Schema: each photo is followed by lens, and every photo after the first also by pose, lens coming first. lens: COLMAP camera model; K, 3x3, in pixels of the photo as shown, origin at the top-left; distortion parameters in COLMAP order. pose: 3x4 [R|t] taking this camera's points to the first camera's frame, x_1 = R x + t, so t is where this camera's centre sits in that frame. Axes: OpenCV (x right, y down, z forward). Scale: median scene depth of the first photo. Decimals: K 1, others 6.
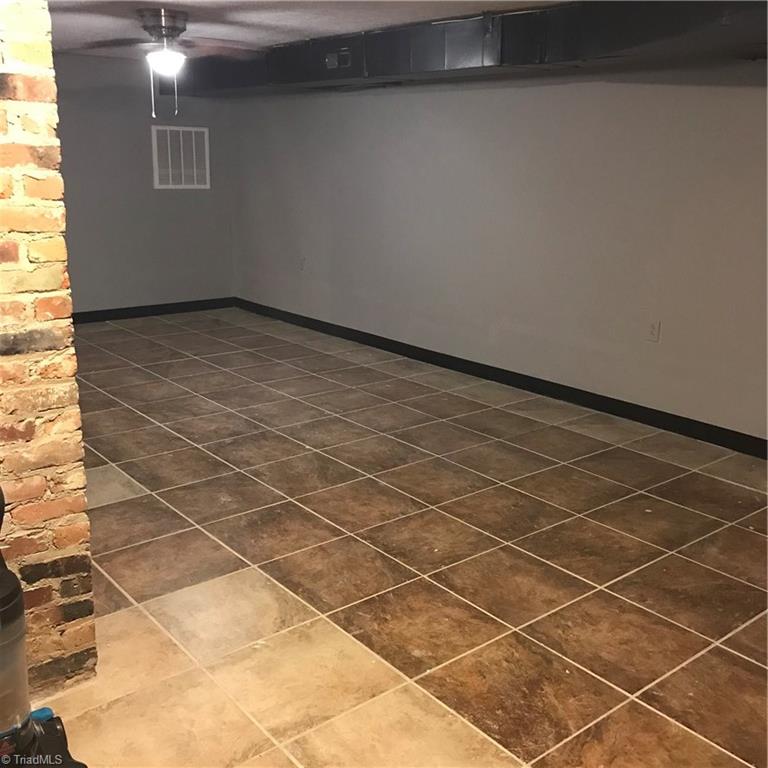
lens RADIAL K [[835.7, 0, 381.2], [0, 835.7, 383.7], [0, 0, 1]] dist [0.020688, 0.000000]
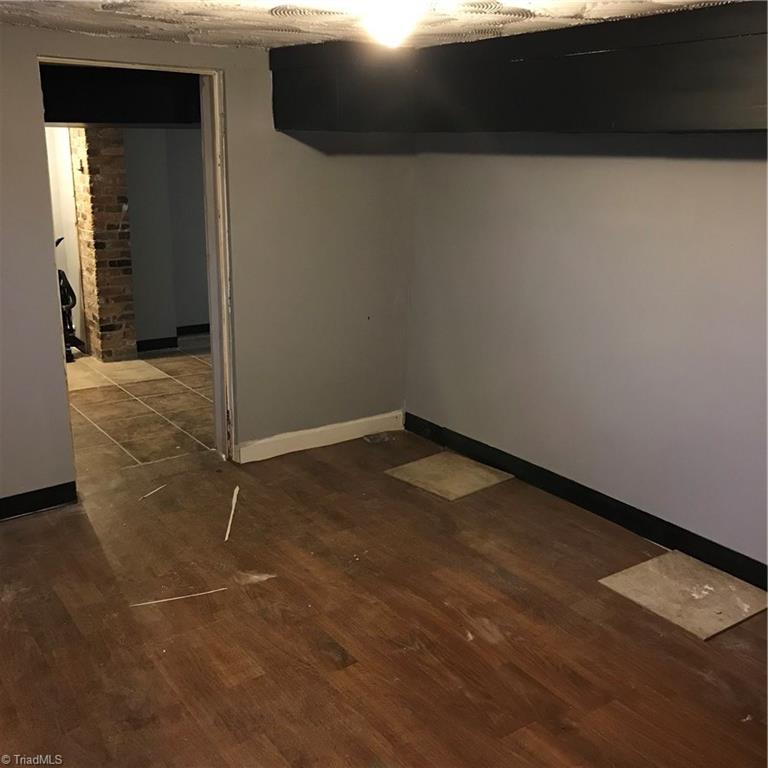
lens RADIAL K [[835.7, 0, 384.3], [0, 835.7, 382.2], [0, 0, 1]] dist [0.020688, 0.000000]
pose [[-0.069182, 0.245726, -0.966867, 1.897171], [-0.275084, 0.926916, 0.255256, -0.476405], [0.958928, 0.283629, 0.003469, 1.496230]]
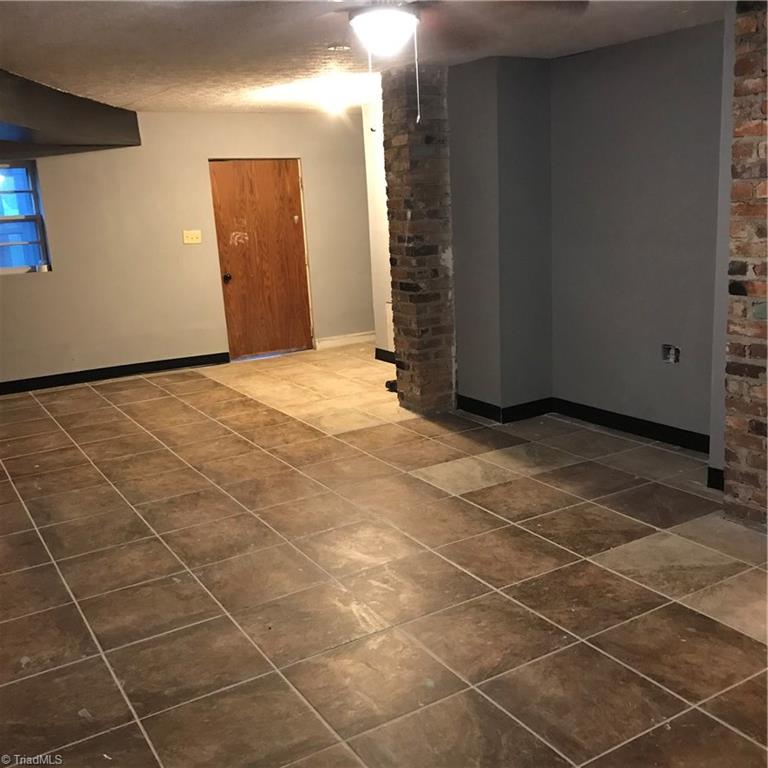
lens RADIAL K [[835.7, 0, 386.2], [0, 835.7, 390.5], [0, 0, 1]] dist [0.020688, 0.000000]
pose [[-0.990427, -0.005799, 0.137915, -0.482361], [0.061249, 0.876915, 0.476727, -0.641783], [-0.123705, 0.480611, -0.868165, 2.339346]]
